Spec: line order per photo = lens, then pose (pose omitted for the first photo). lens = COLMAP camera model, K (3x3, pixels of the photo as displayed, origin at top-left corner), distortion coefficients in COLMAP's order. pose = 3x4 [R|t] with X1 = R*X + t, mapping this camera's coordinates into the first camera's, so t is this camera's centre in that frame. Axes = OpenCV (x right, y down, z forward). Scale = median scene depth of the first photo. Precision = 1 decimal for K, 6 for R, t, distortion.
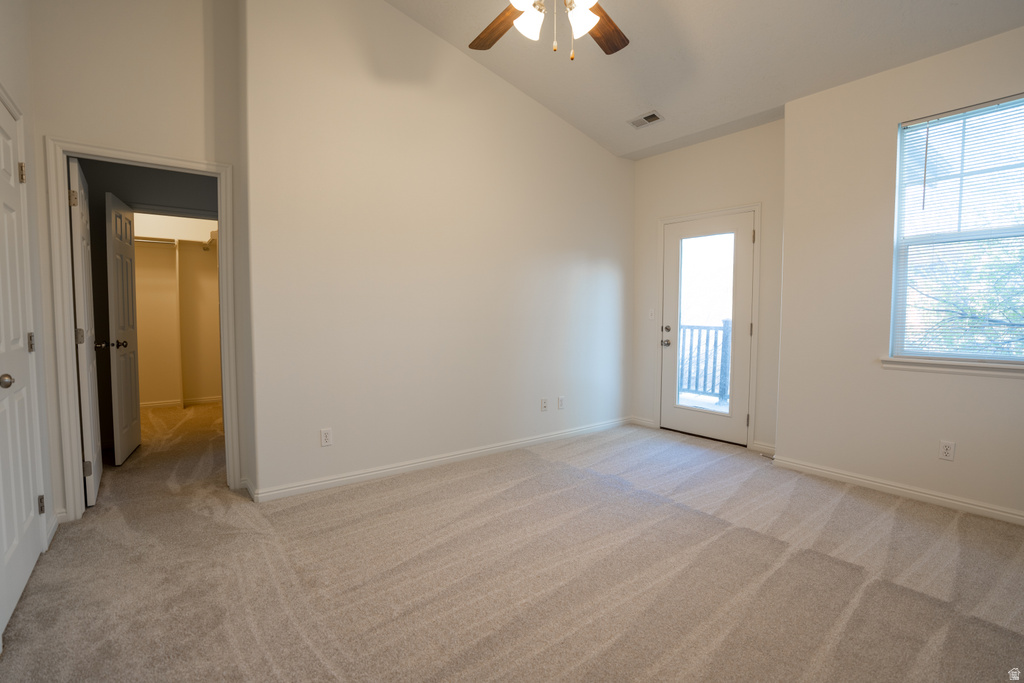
lens RADIAL K [[477.6, 0, 512.0], [0, 477.6, 341.5], [0, 0, 1]] dist [-0.056699, 0.042950]
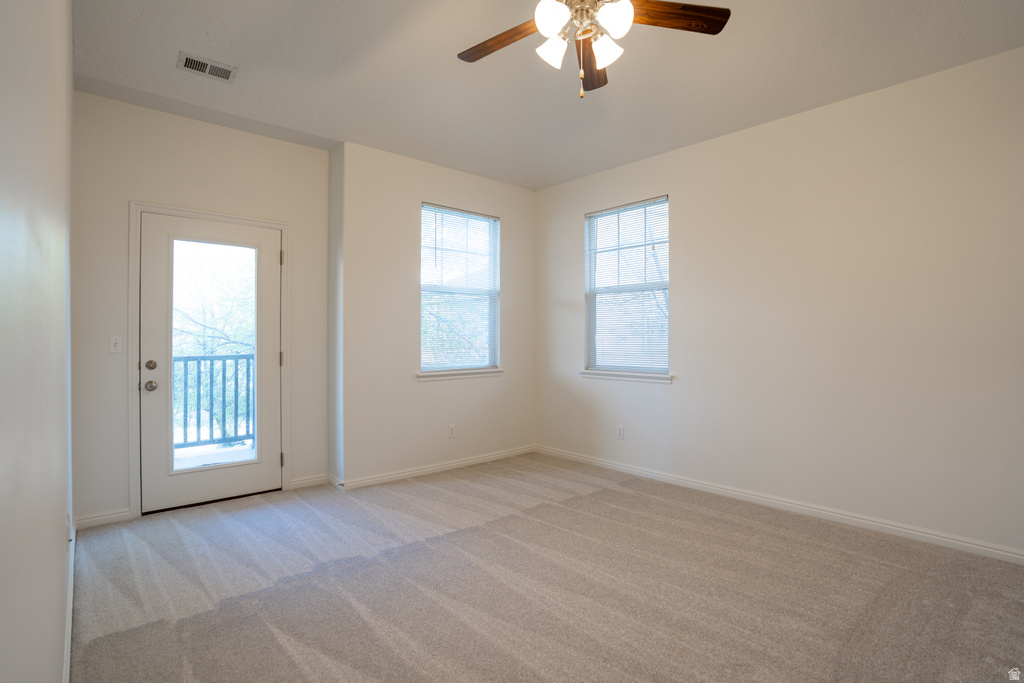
lens RADIAL K [[477.6, 0, 512.0], [0, 477.6, 341.5], [0, 0, 1]] dist [-0.056699, 0.042950]
pose [[-0.018374, 0.000860, 0.999831, -0.531965], [0.071505, 0.997440, 0.000456, -0.034868], [-0.997271, 0.071501, -0.018388, 0.733601]]
